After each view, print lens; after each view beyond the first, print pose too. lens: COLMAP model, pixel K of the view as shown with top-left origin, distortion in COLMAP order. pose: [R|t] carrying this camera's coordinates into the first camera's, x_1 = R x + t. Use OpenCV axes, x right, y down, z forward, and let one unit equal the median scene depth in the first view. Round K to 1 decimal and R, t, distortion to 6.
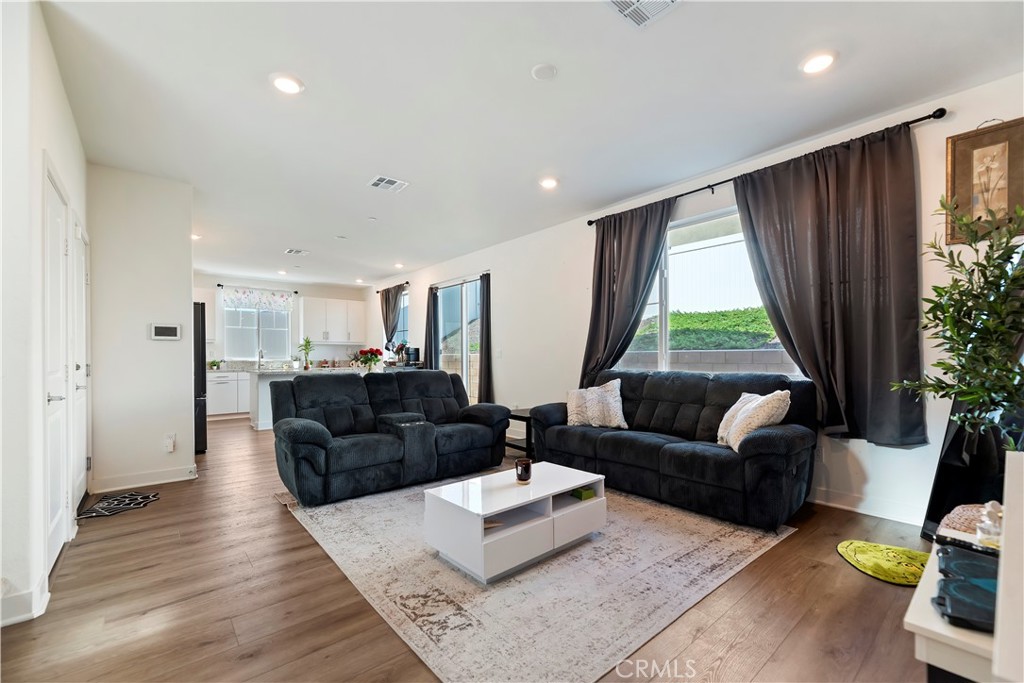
lens RADIAL K [[420.7, 0, 513.9], [0, 420.7, 356.6], [0, 0, 1]] dist [-0.000030, -0.000018]
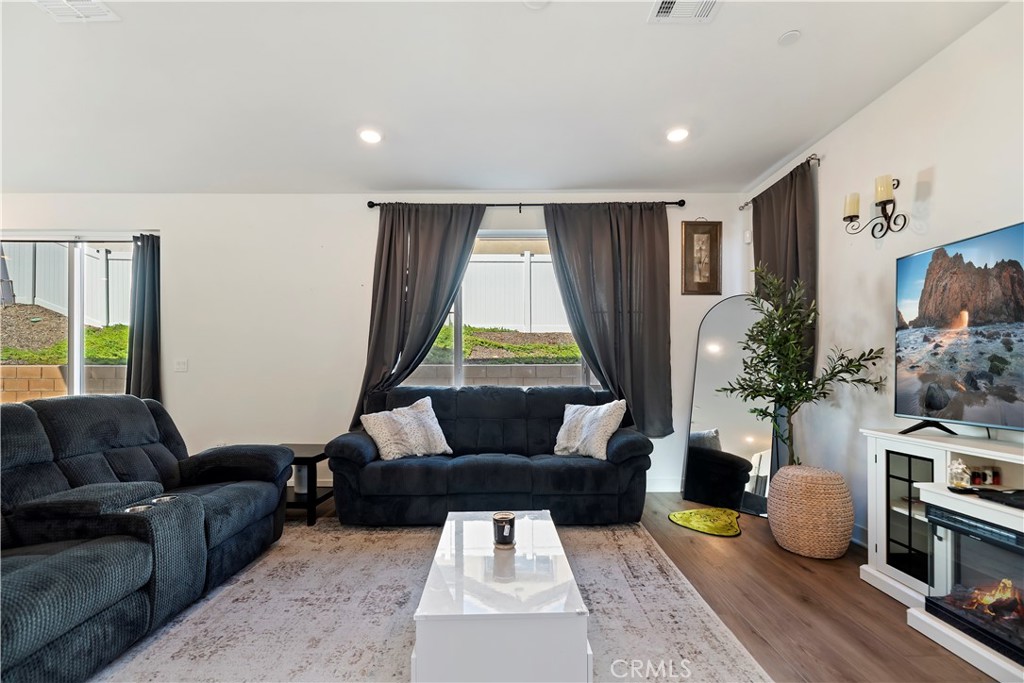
lens RADIAL K [[431.4, 0, 496.3], [0, 431.4, 368.6], [0, 0, 1]] dist [-0.001779, -0.000009]
pose [[0.652218, 0.009008, 0.757978, -0.383505], [-0.000944, 0.999938, -0.011071, 0.006174], [-0.758031, 0.006505, 0.652186, 0.380798]]
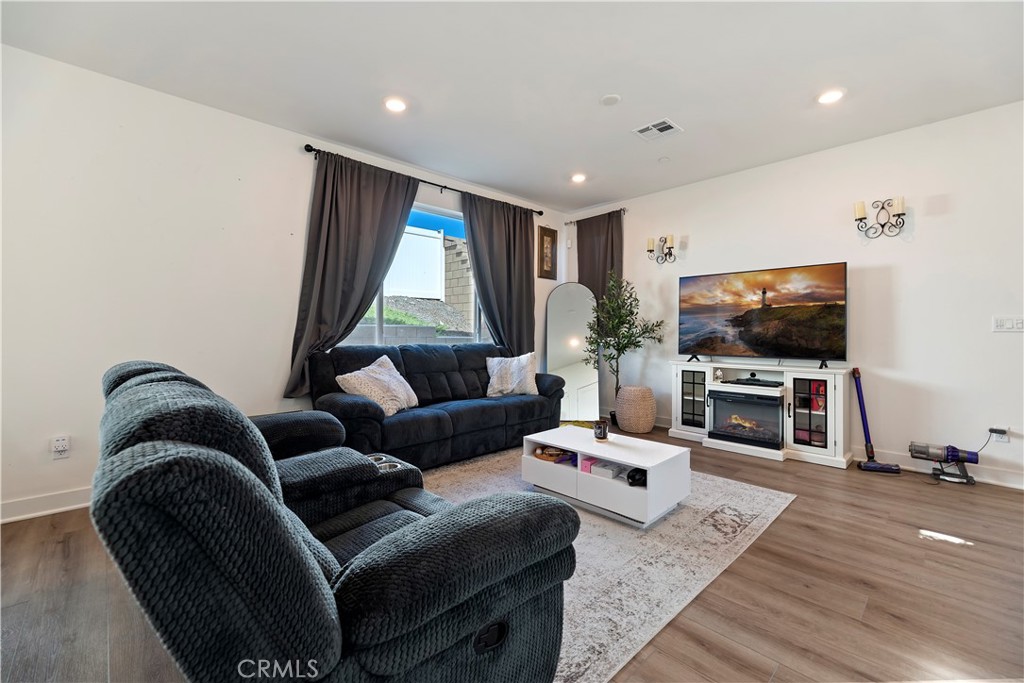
lens RADIAL K [[434.4, 0, 510.3], [0, 434.4, 330.6], [0, 0, 1]] dist [-0.001298, -0.000227]
pose [[-0.053082, 0.007003, 0.998566, -0.801298], [-0.002630, 0.999971, -0.007152, 0.007968], [-0.998587, -0.003006, -0.053062, 0.922808]]
